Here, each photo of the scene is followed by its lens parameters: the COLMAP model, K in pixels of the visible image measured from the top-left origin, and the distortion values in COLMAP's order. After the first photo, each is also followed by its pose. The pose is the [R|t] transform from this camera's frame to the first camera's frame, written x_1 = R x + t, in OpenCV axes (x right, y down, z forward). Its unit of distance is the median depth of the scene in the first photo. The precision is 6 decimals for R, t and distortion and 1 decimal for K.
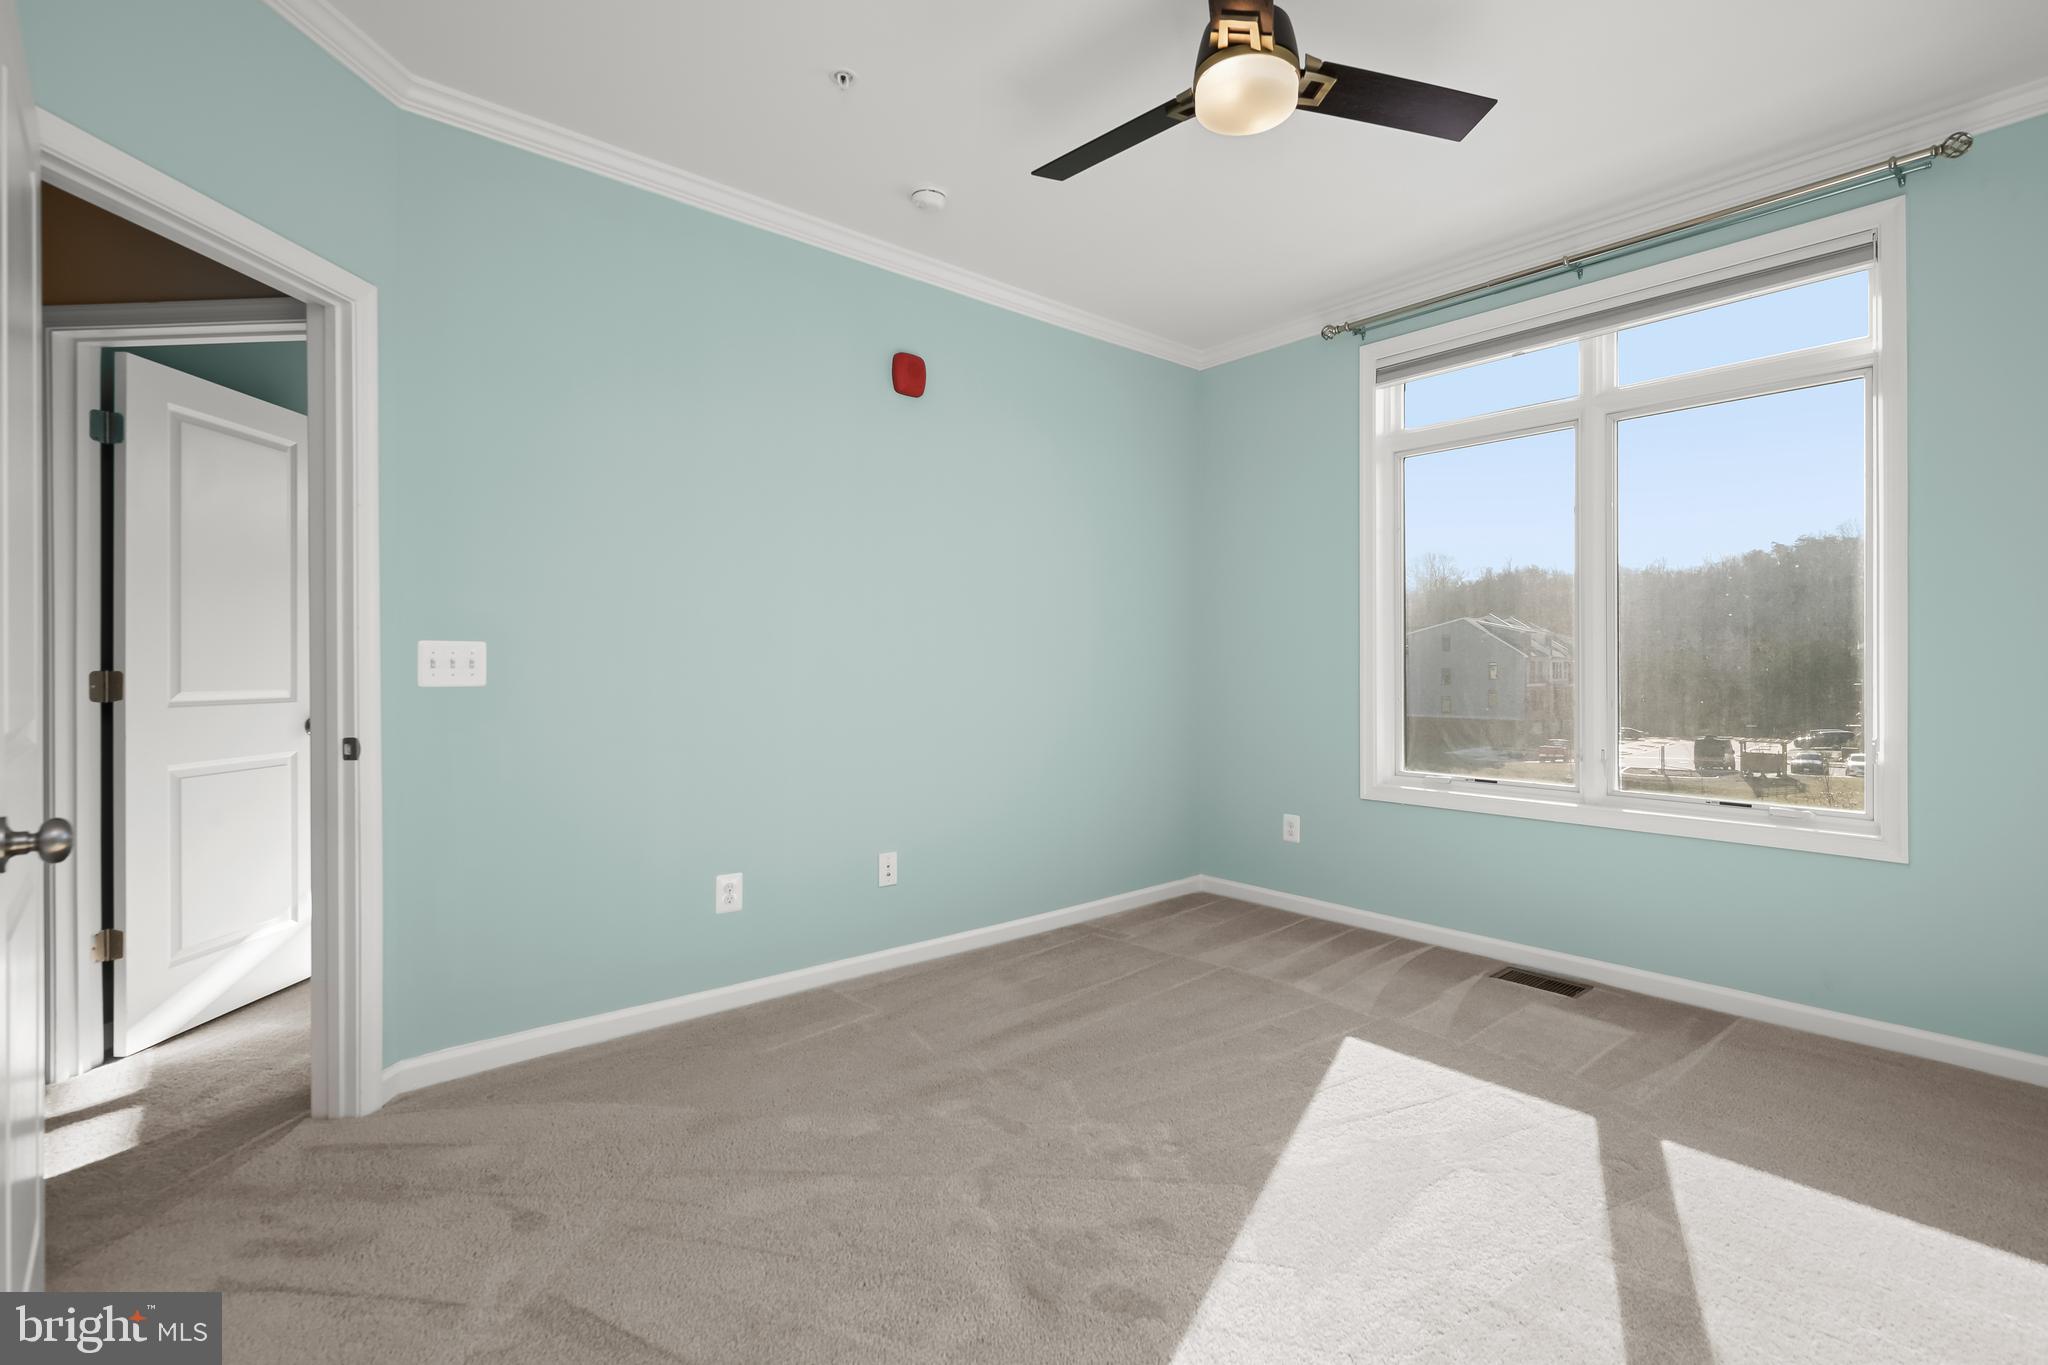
lens RADIAL K [[935.1, 0, 1033.4], [0, 935.1, 673.7], [0, 0, 1]] dist [-0.005567, 0.001746]
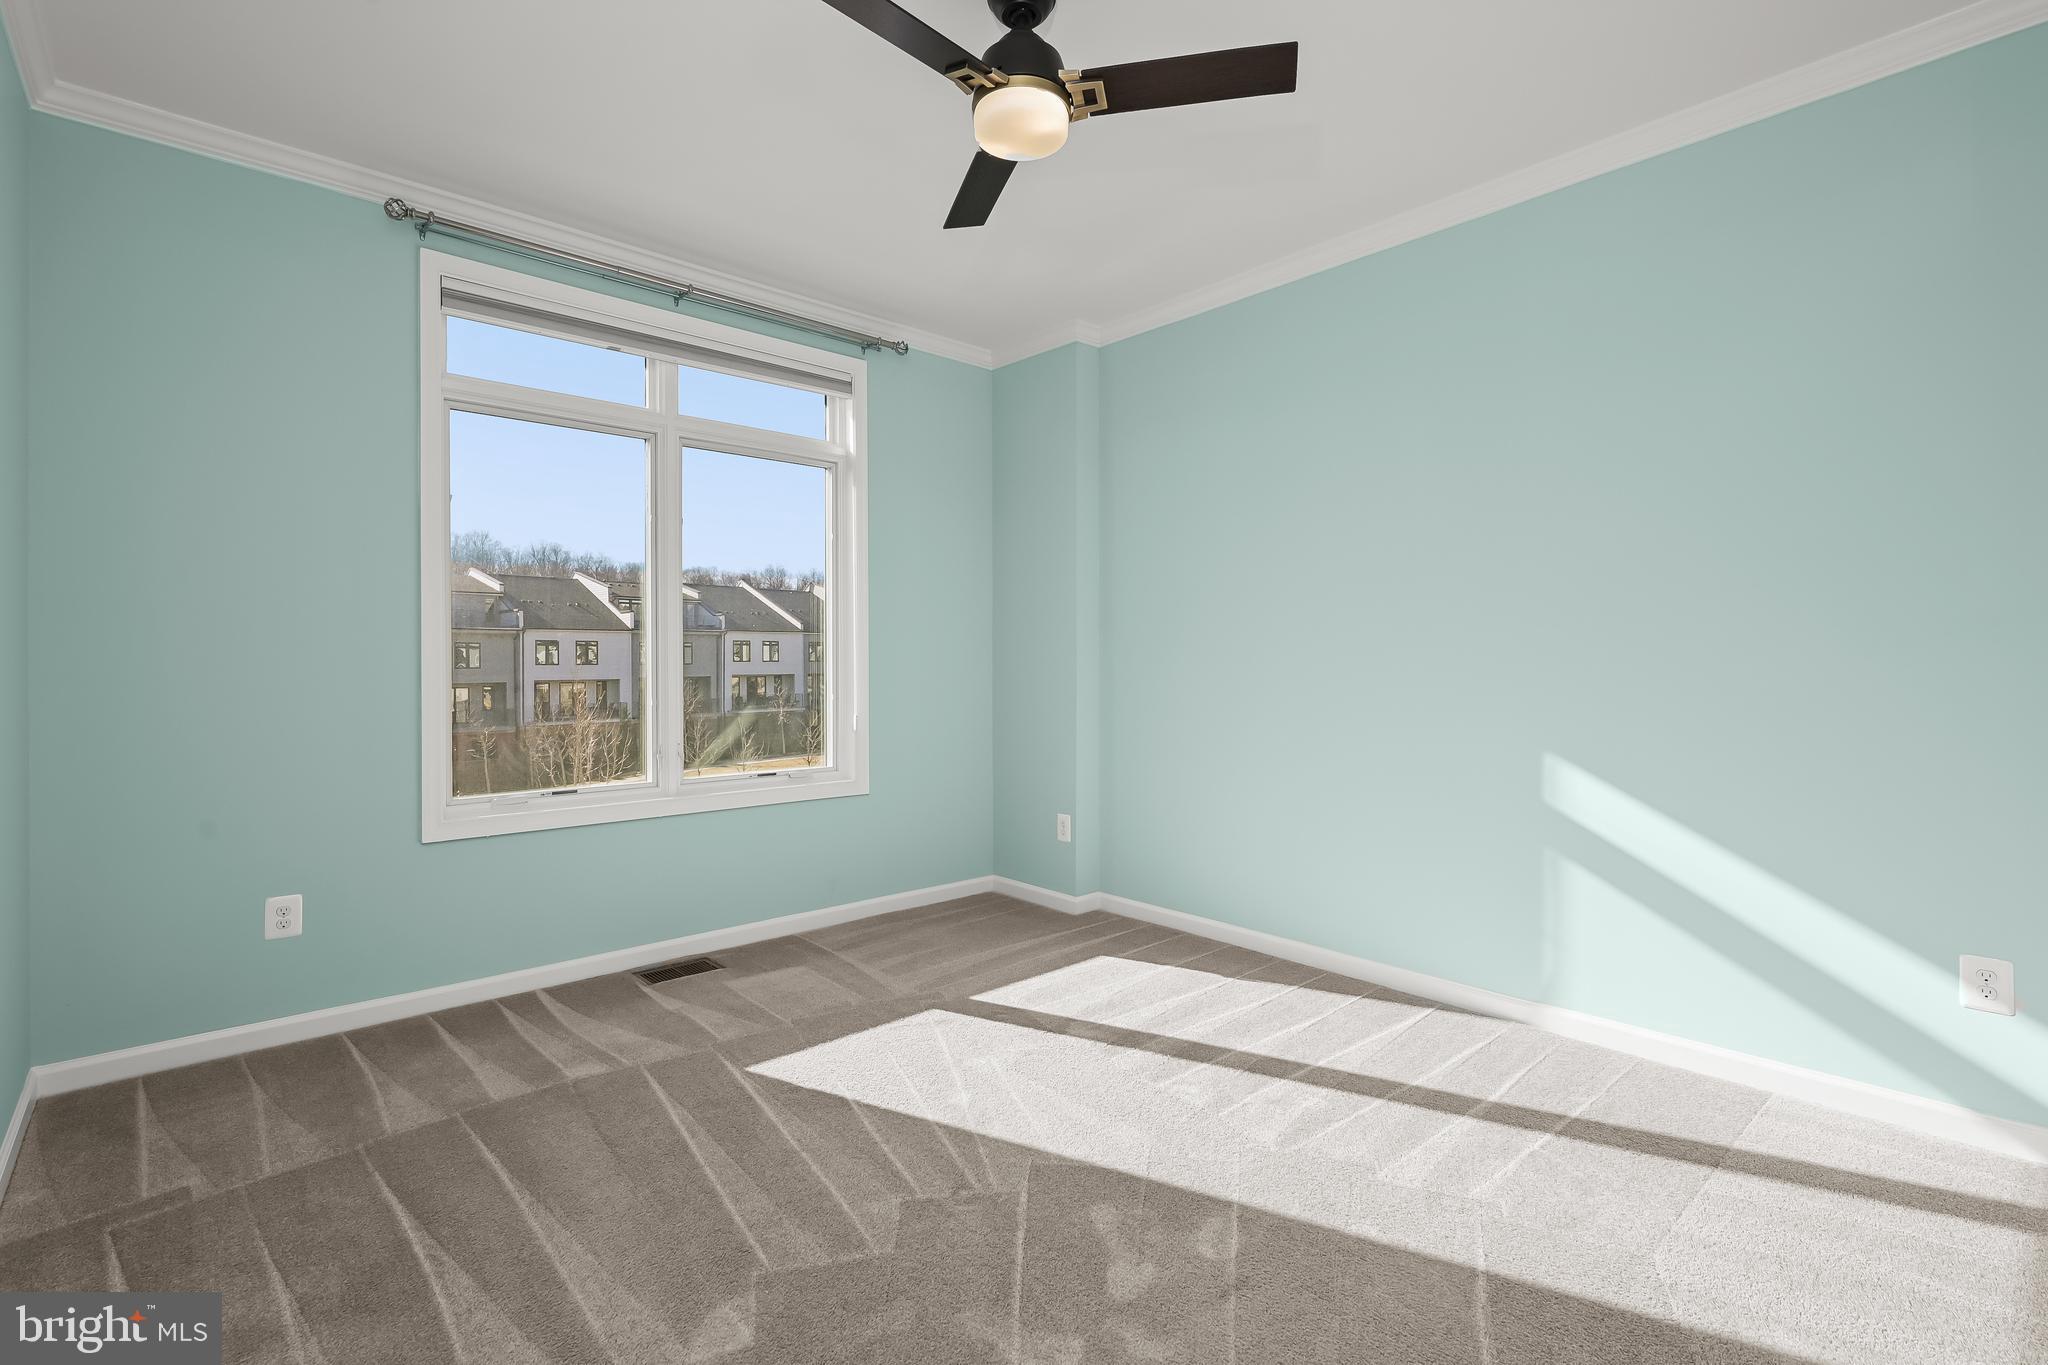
lens RADIAL K [[935.1, 0, 1008.9], [0, 935.1, 678.3], [0, 0, 1]] dist [-0.005567, 0.001746]
pose [[-0.021595, -0.010626, 0.999710, -0.502111], [0.017123, 0.999793, 0.010997, -0.000744], [-0.999620, 0.017355, -0.021409, 0.649673]]
